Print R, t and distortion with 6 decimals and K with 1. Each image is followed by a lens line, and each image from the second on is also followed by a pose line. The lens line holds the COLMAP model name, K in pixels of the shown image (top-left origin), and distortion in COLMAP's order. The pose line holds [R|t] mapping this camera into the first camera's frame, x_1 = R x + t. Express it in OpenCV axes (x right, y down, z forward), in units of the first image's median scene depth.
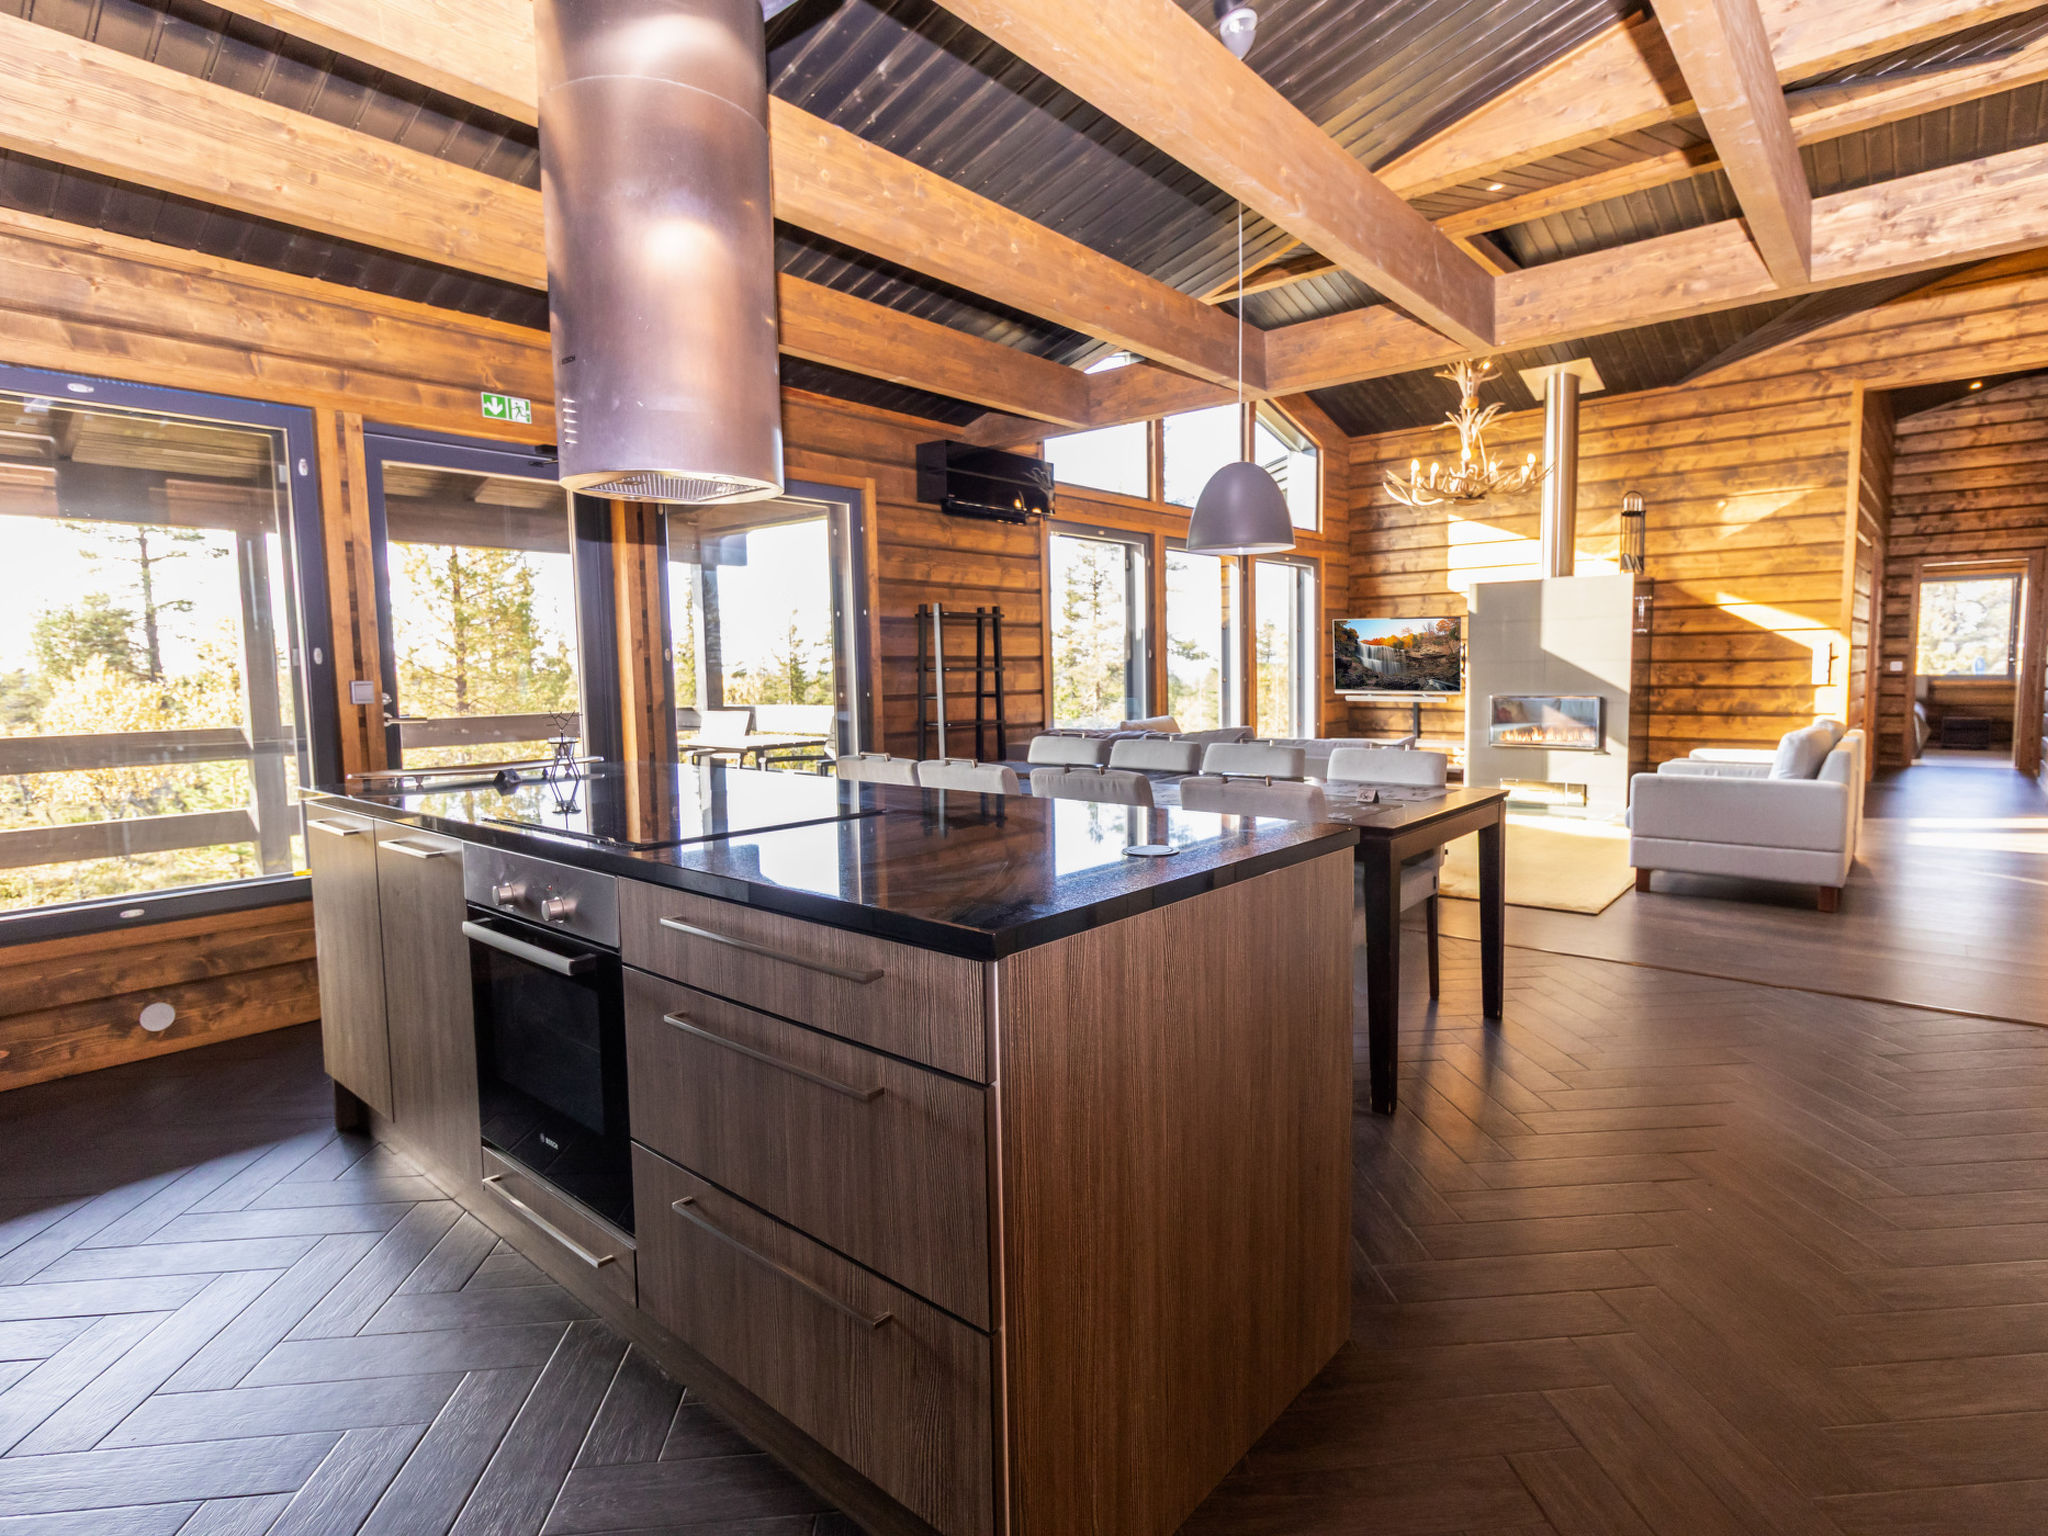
lens RADIAL K [[1072.5, 0, 1052.9], [0, 1072.5, 758.3], [0, 0, 1]] dist [0.000449, -0.000006]
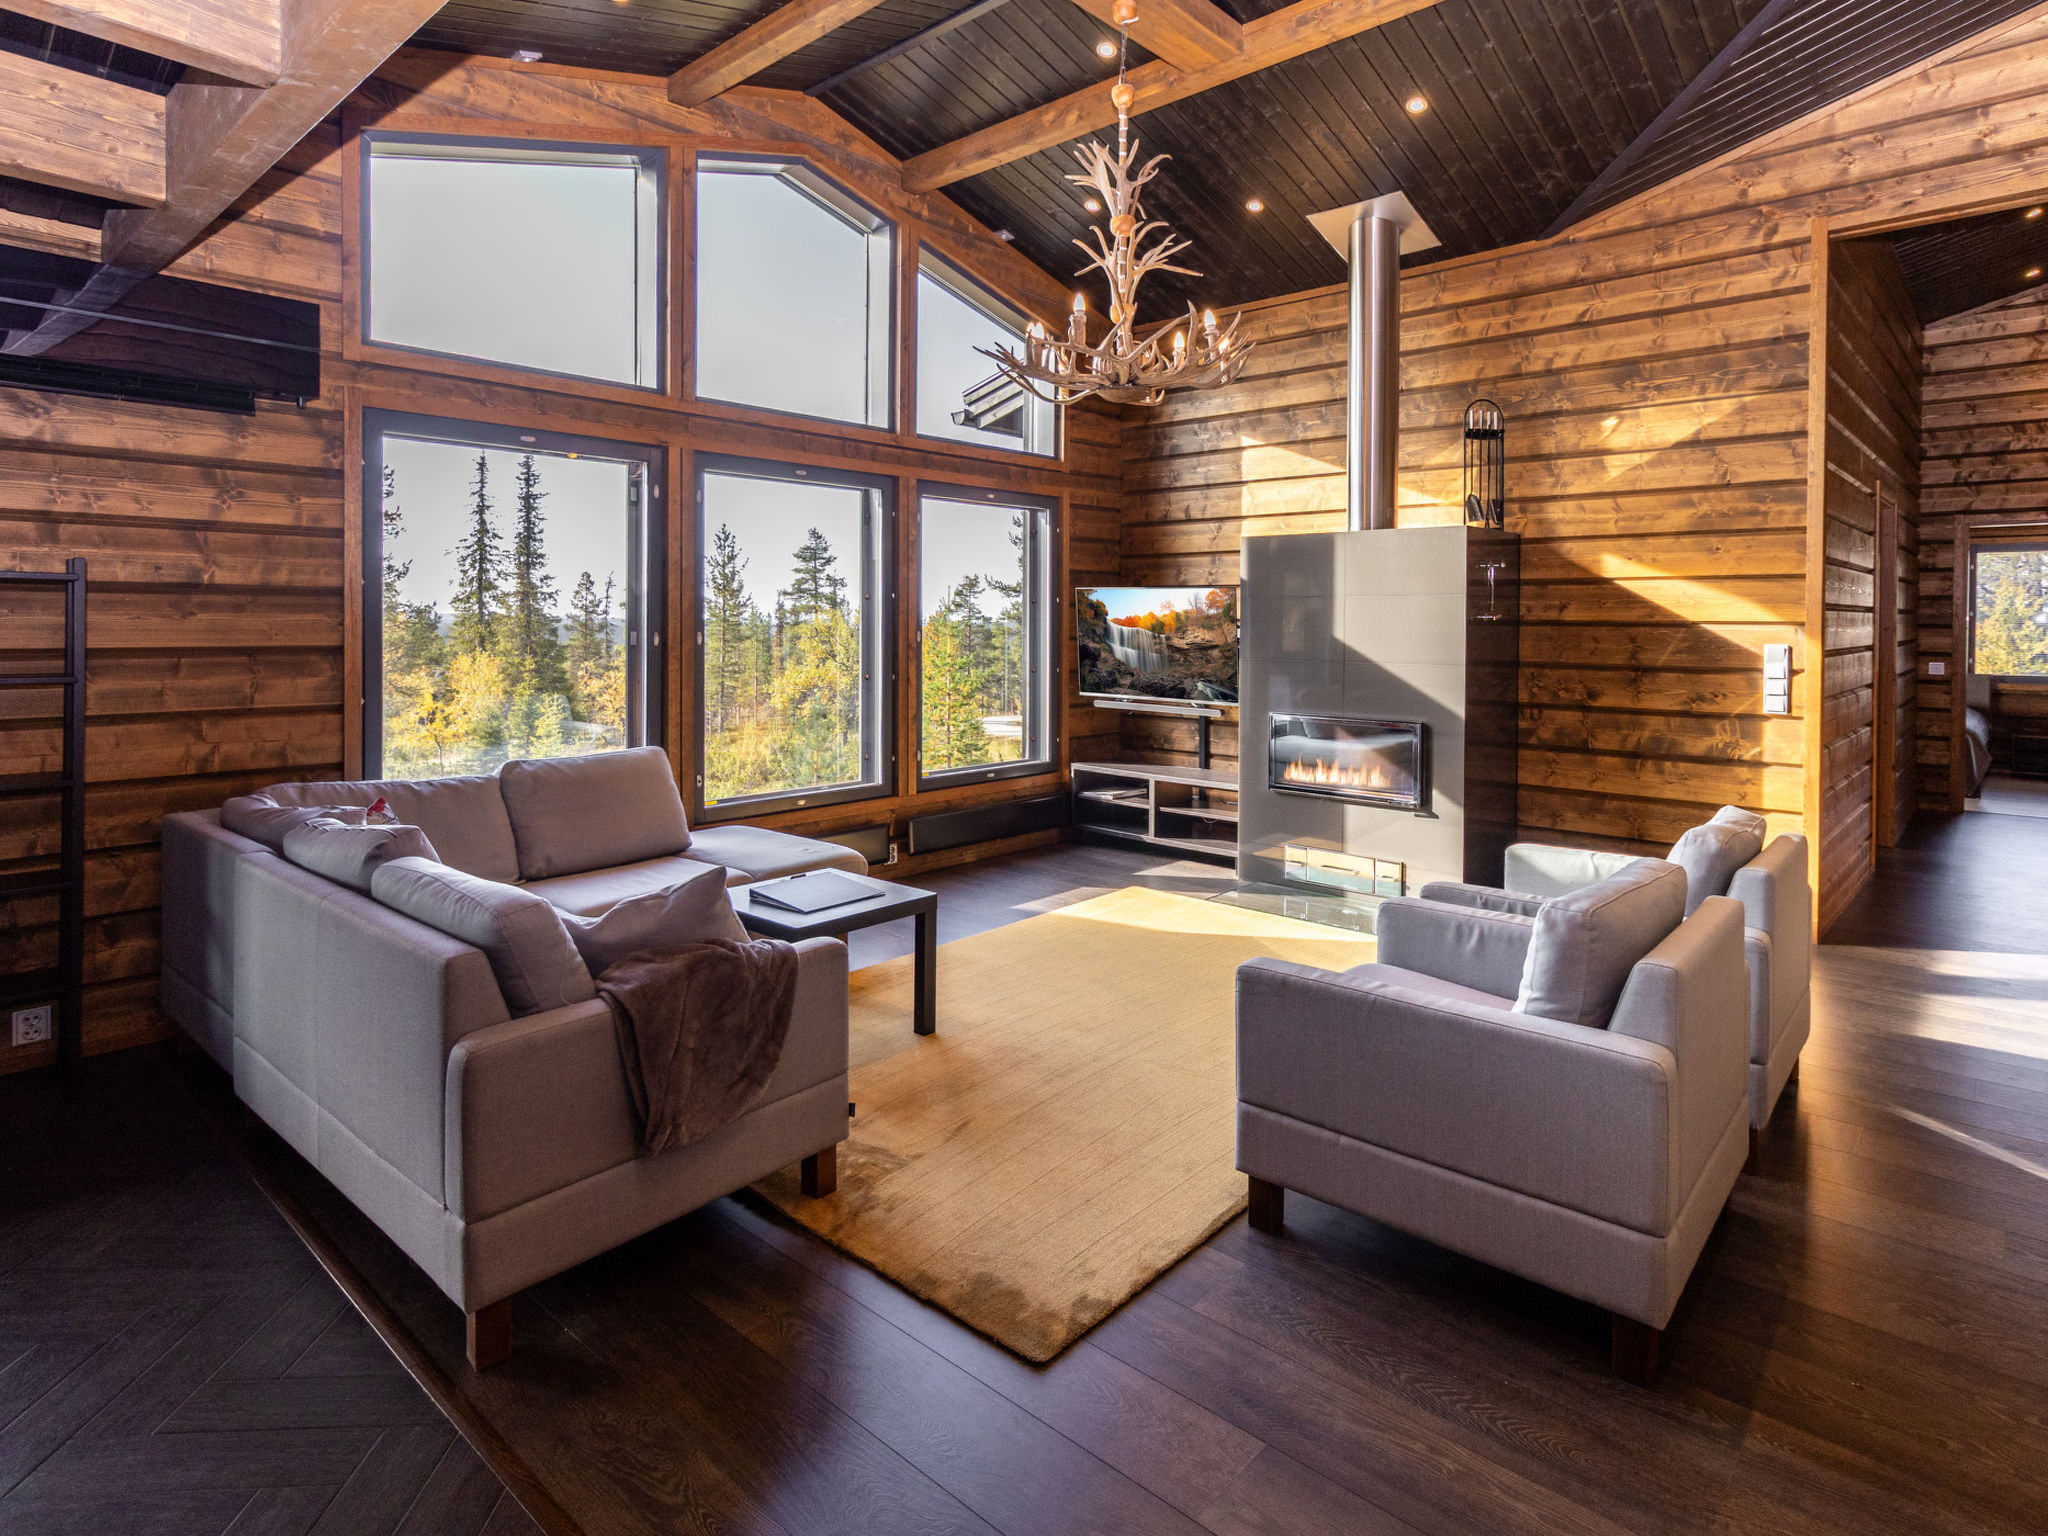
lens RADIAL K [[1120.0, 0, 1062.0], [0, 1120.0, 629.4], [0, 0, 1]] dist [-0.001156, 0.000623]
pose [[0.999428, 0.022424, -0.025320, 0.317405], [-0.024300, 0.996780, -0.076420, -0.056544], [0.023525, 0.076991, 0.996754, 0.347405]]
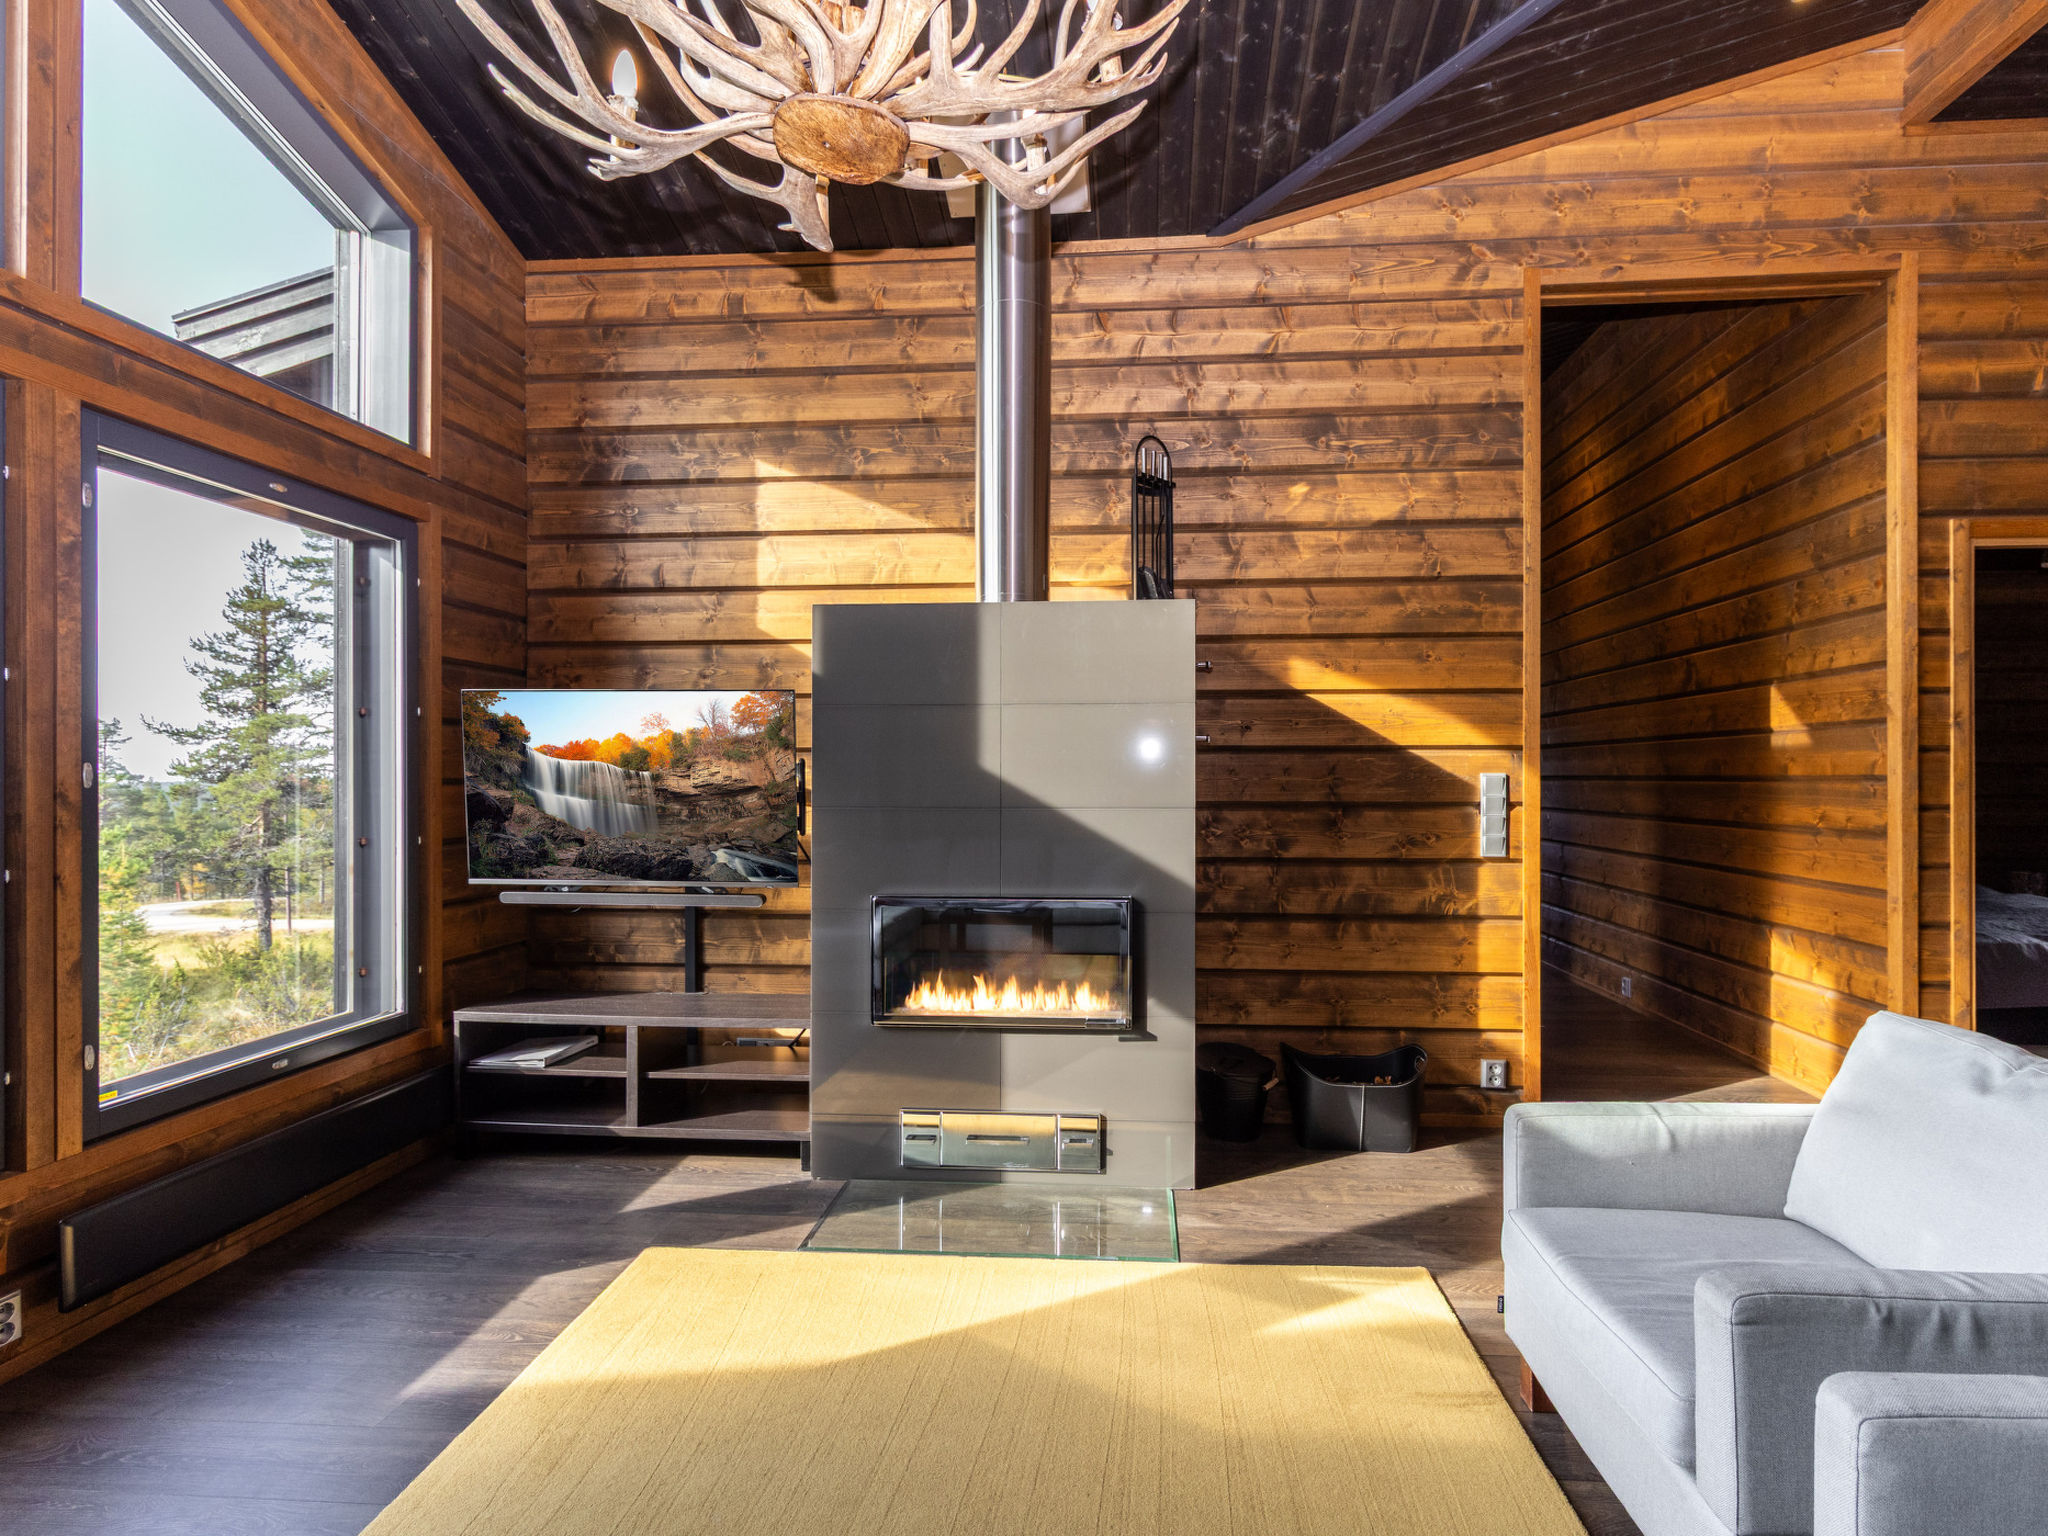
lens RADIAL K [[1087.3, 0, 1073.2], [0, 1087.3, 770.8], [0, 0, 1]] dist [-0.000347, -0.000270]
pose [[0.812233, 0.018555, 0.583039, 0.251544], [0.038185, 0.995659, -0.084883, -0.070729], [-0.582083, 0.091208, 0.807998, 0.674091]]
